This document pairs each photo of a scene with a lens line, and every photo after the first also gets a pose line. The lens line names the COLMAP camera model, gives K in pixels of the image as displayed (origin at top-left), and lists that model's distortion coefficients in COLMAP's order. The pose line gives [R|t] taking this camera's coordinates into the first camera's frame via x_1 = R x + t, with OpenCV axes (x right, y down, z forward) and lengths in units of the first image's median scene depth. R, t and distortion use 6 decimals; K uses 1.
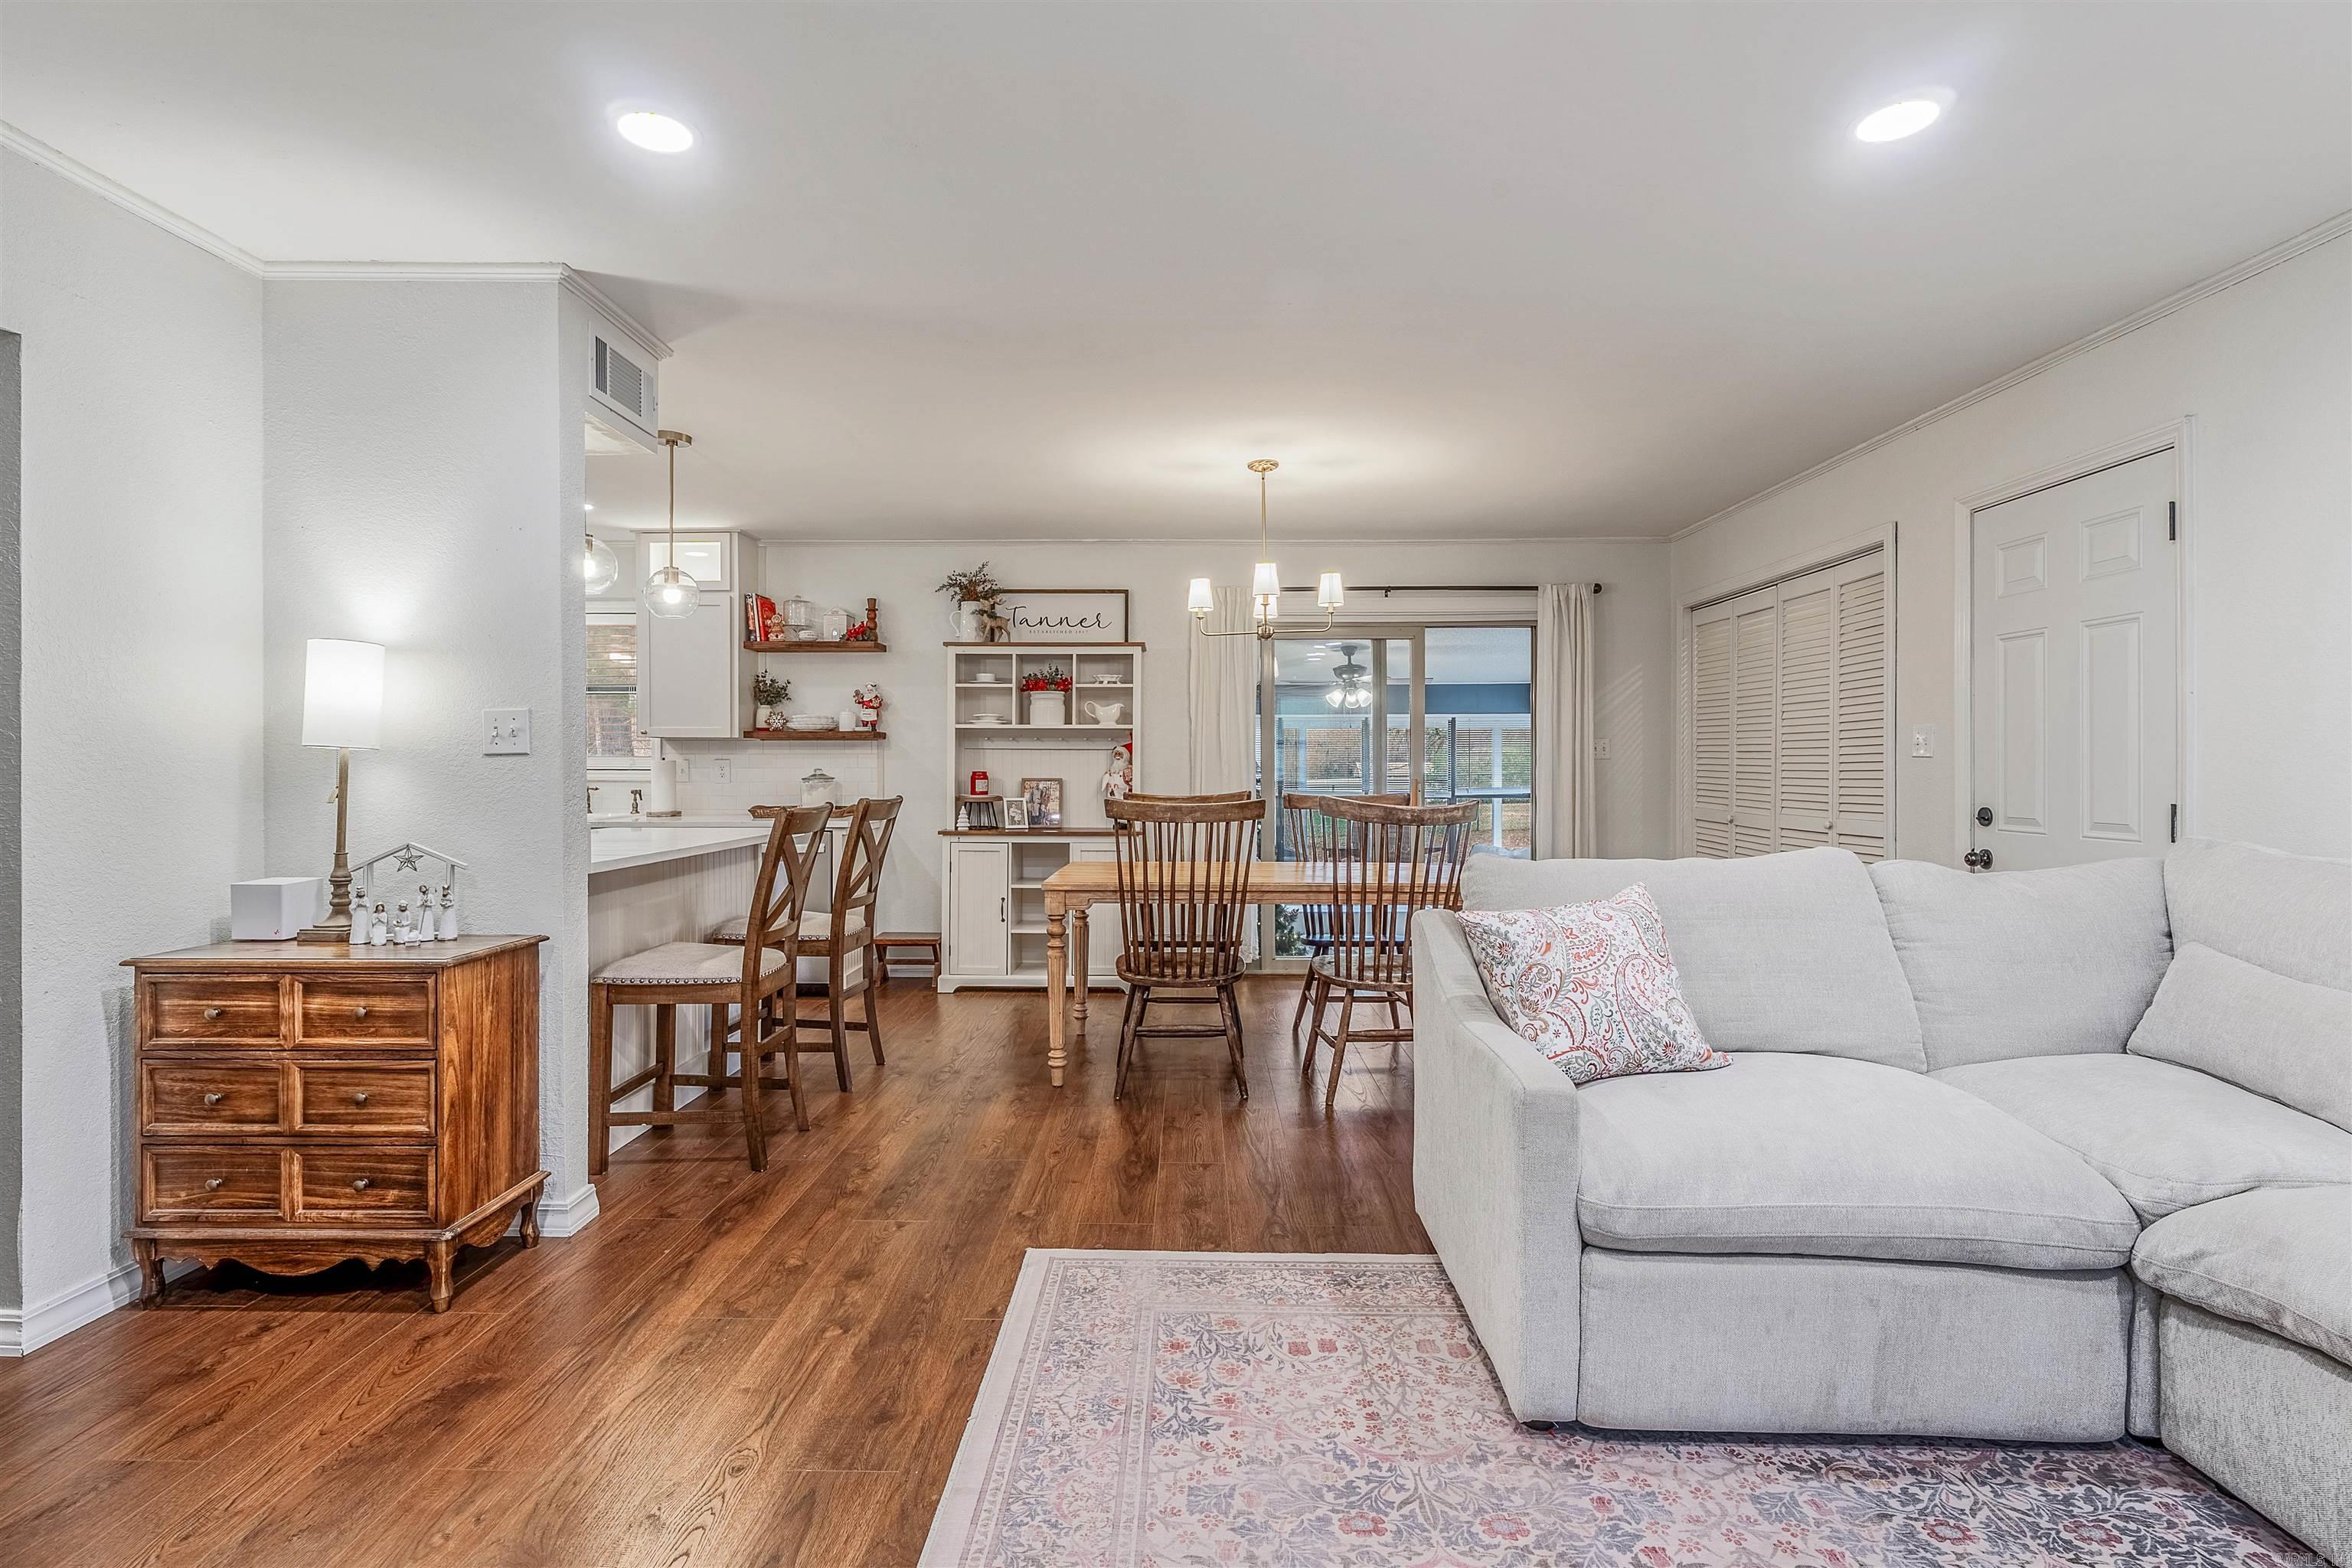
lens RADIAL K [[1144.4, 0, 1171.1], [0, 1144.4, 769.4], [0, 0, 1]] dist [-0.004305, -0.000590]
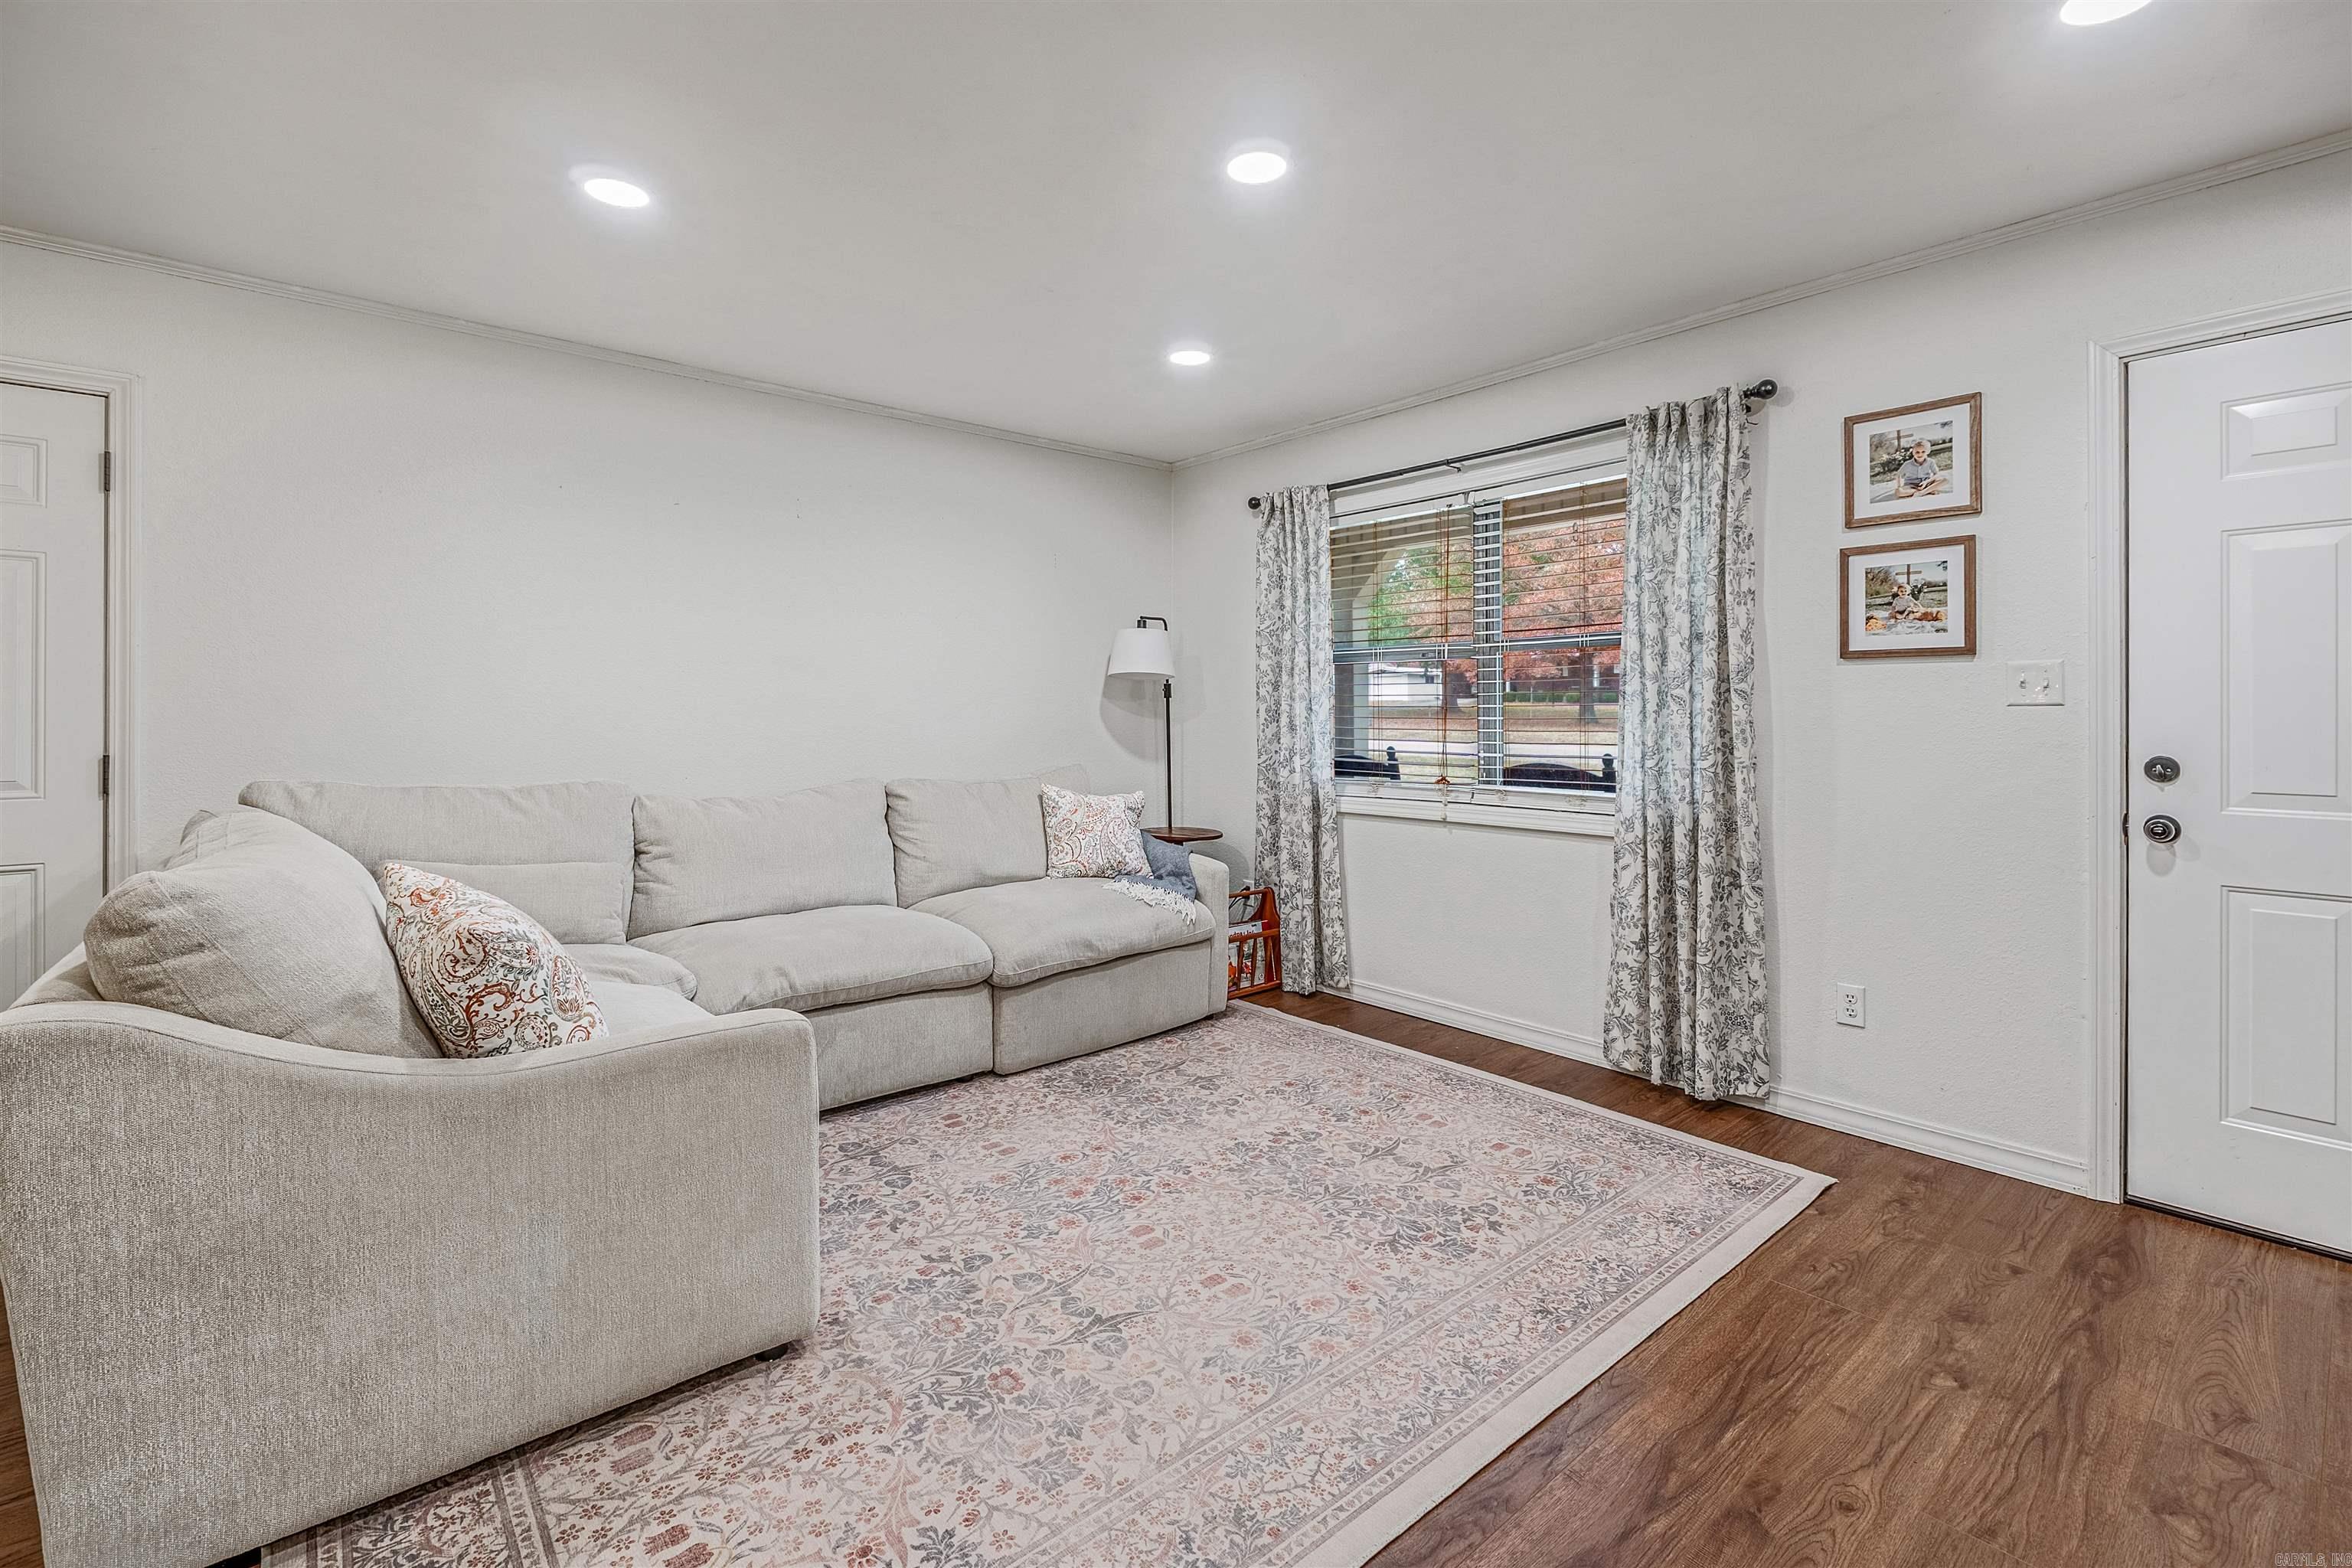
lens RADIAL K [[1032.3, 0, 1180.3], [0, 1032.3, 710.3], [0, 0, 1]] dist [-0.004840, -0.000214]
pose [[-0.662569, 0.004333, 0.748988, -0.459856], [0.001574, 0.999989, -0.004392, -0.004173], [-0.748999, -0.001731, -0.662569, 0.987002]]
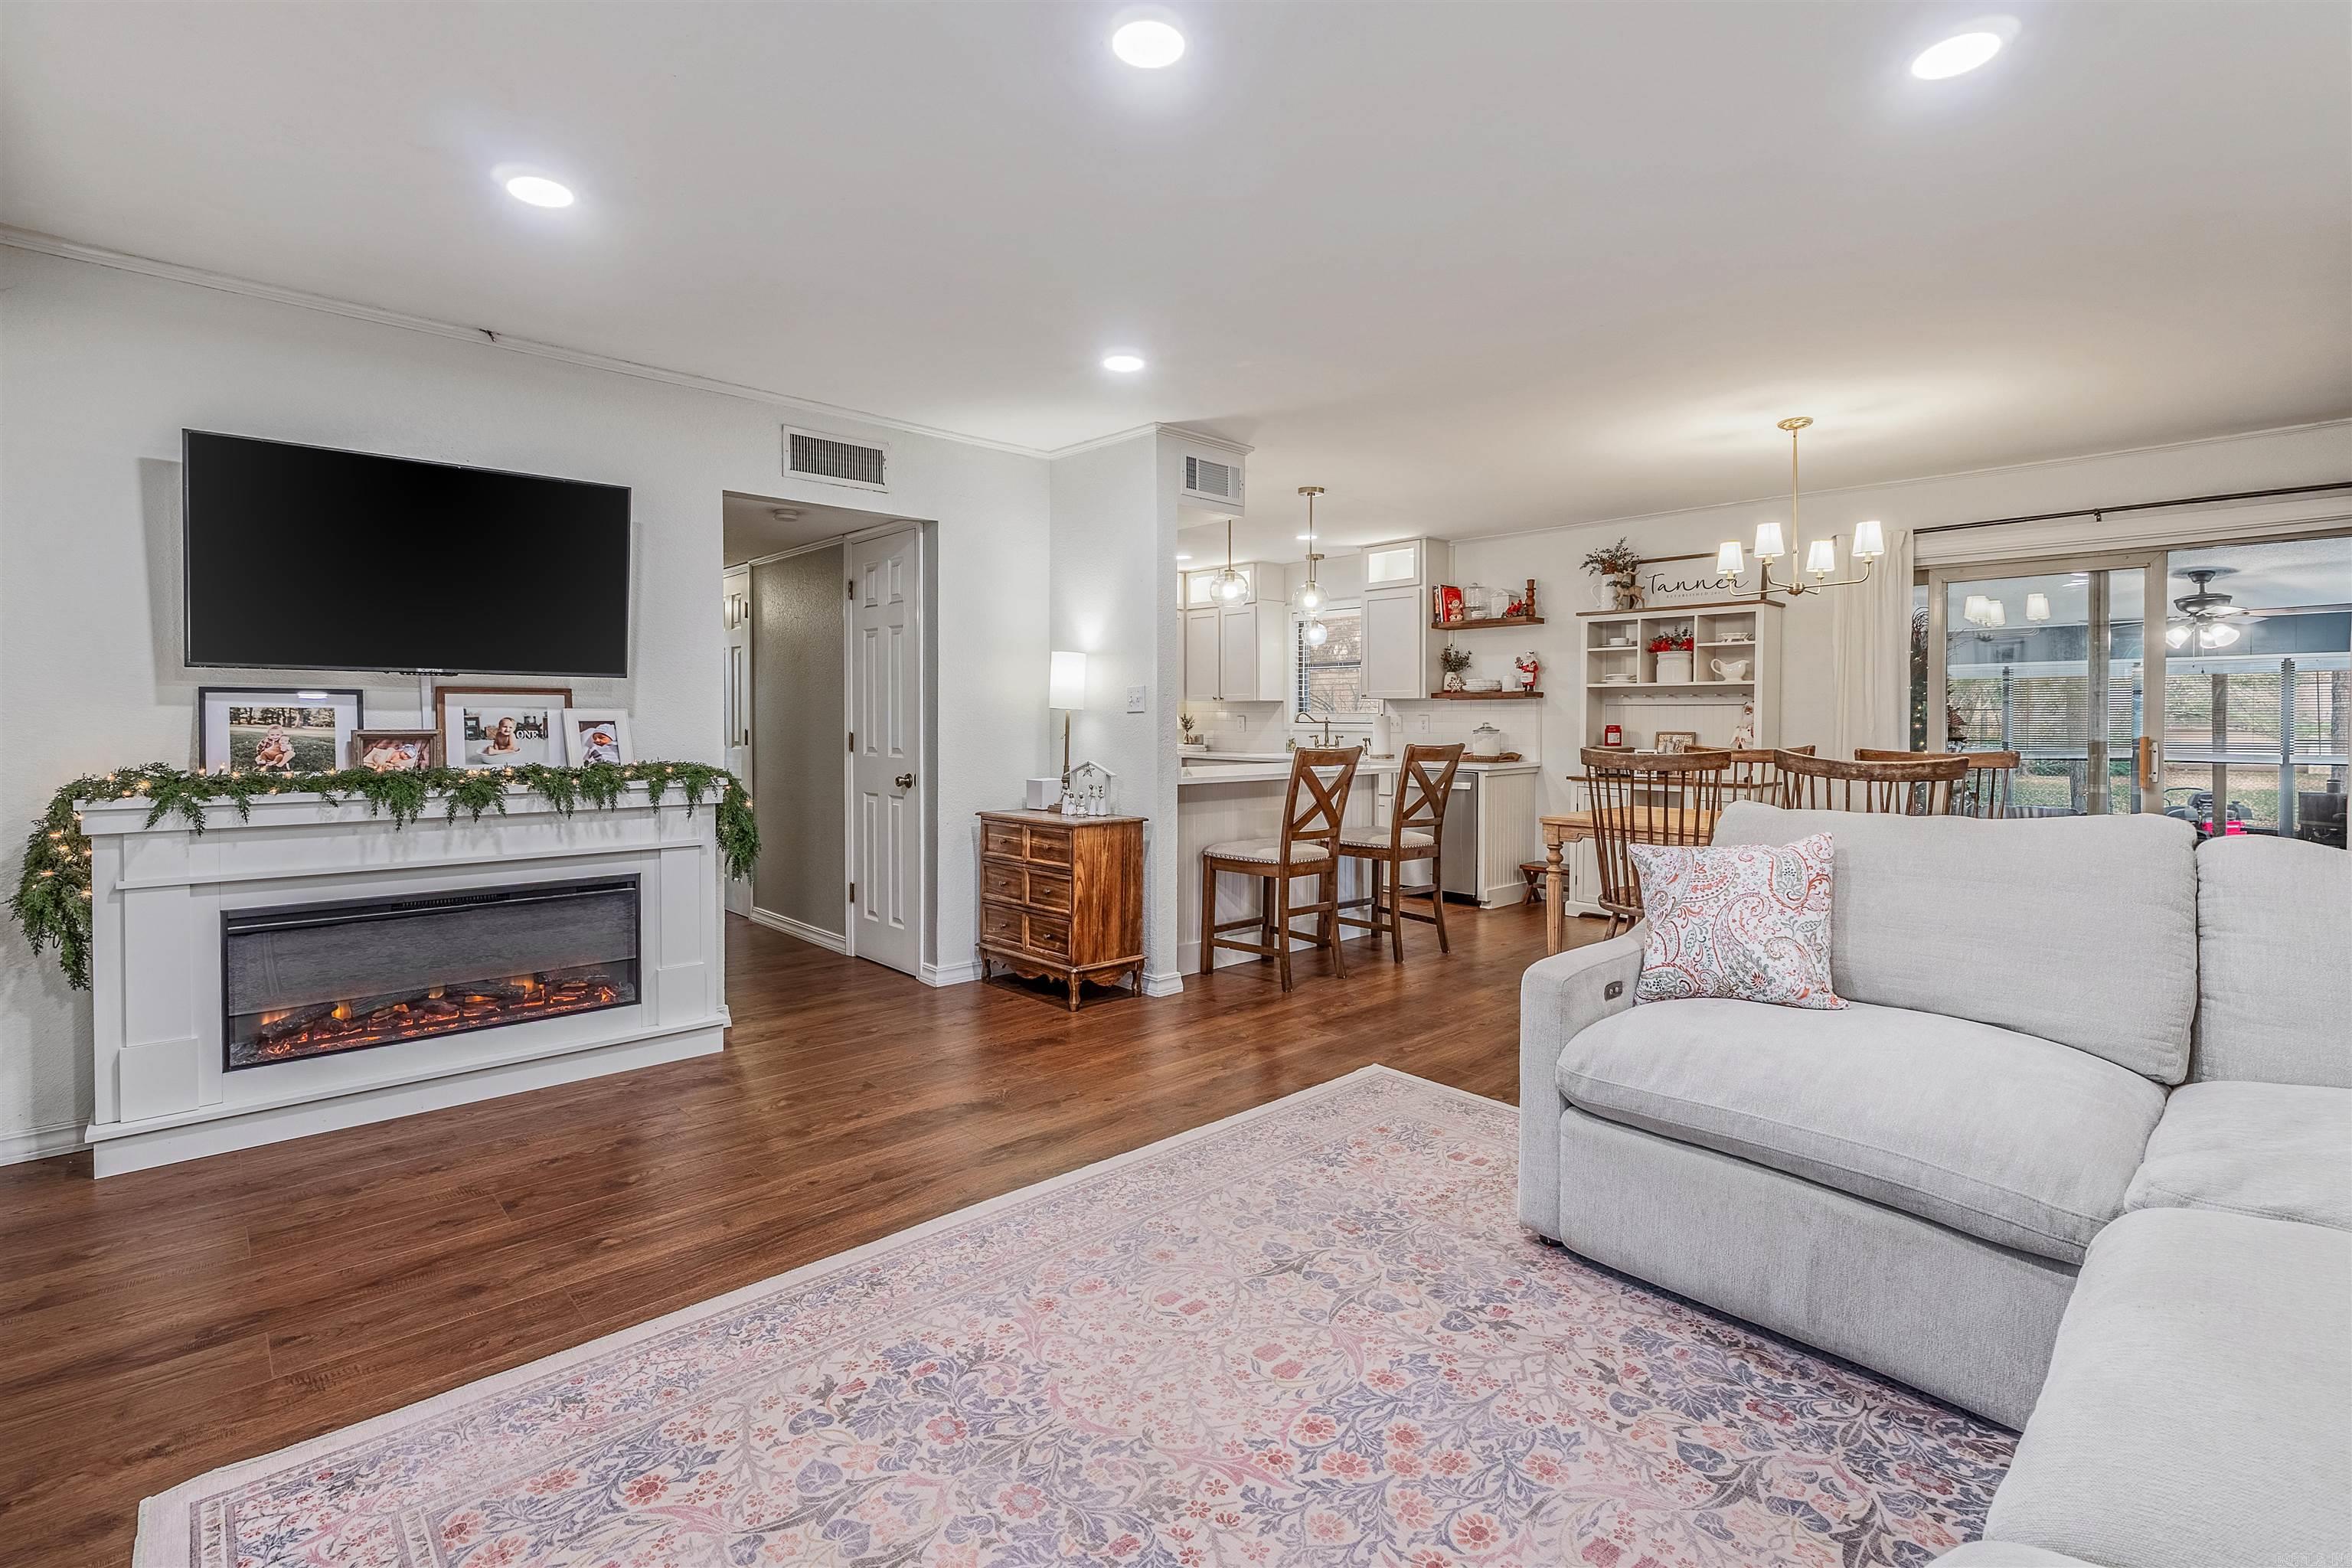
lens RADIAL K [[1068.8, 0, 1180.2], [0, 1068.8, 730.2], [0, 0, 1]] dist [-0.002036, -0.000935]
pose [[0.698751, 0.008213, -0.715318, 0.640378], [-0.004406, 0.999965, 0.007176, 0.001974], [0.715352, -0.001863, 0.698762, -0.083528]]
